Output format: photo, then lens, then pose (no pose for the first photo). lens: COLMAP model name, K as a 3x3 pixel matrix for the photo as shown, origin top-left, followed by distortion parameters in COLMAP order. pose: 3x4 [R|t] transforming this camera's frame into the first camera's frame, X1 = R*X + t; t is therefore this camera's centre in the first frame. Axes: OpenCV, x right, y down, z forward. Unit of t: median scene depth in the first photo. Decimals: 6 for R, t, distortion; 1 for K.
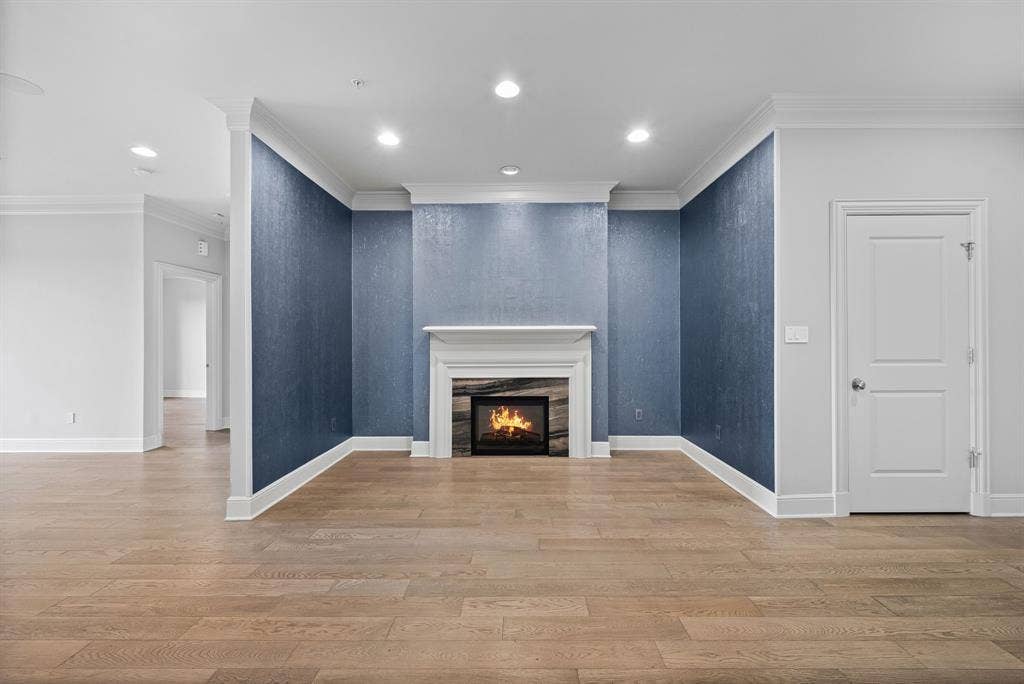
lens RADIAL K [[417.8, 0, 512.0], [0, 417.8, 342.0], [0, 0, 1]] dist [-0.001744, -0.000268]
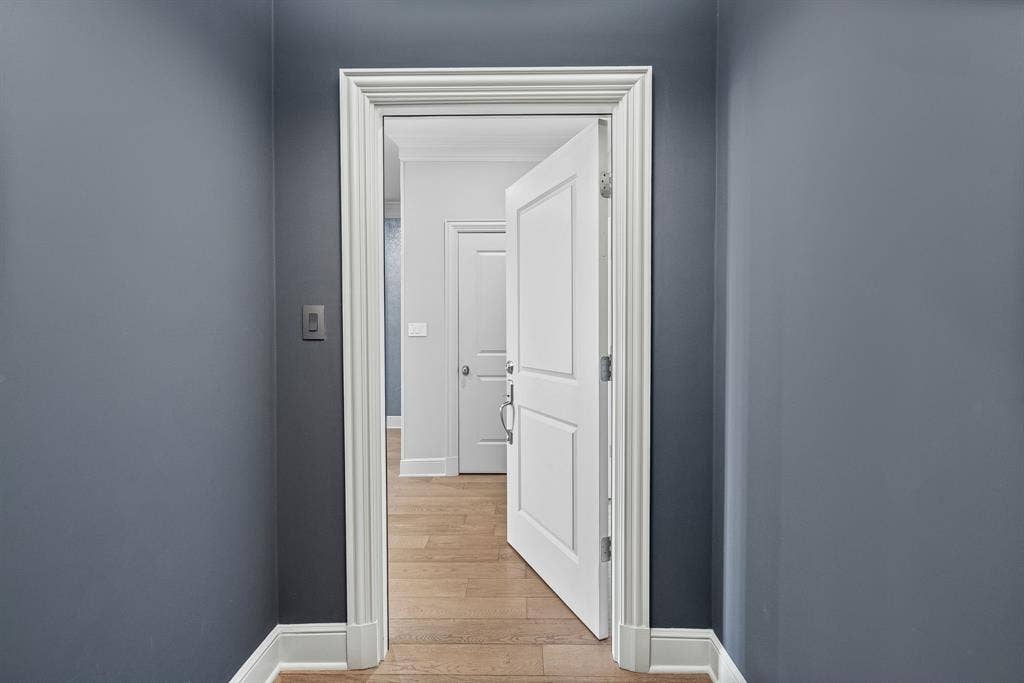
lens RADIAL K [[417.8, 0, 512.0], [0, 417.8, 341.5], [0, 0, 1]] dist [-0.001744, -0.000268]
pose [[0.999990, 0.001758, -0.004088, 0.970293], [-0.001664, 0.999737, 0.022866, -0.012187], [0.004127, -0.022859, 0.999730, -0.236236]]
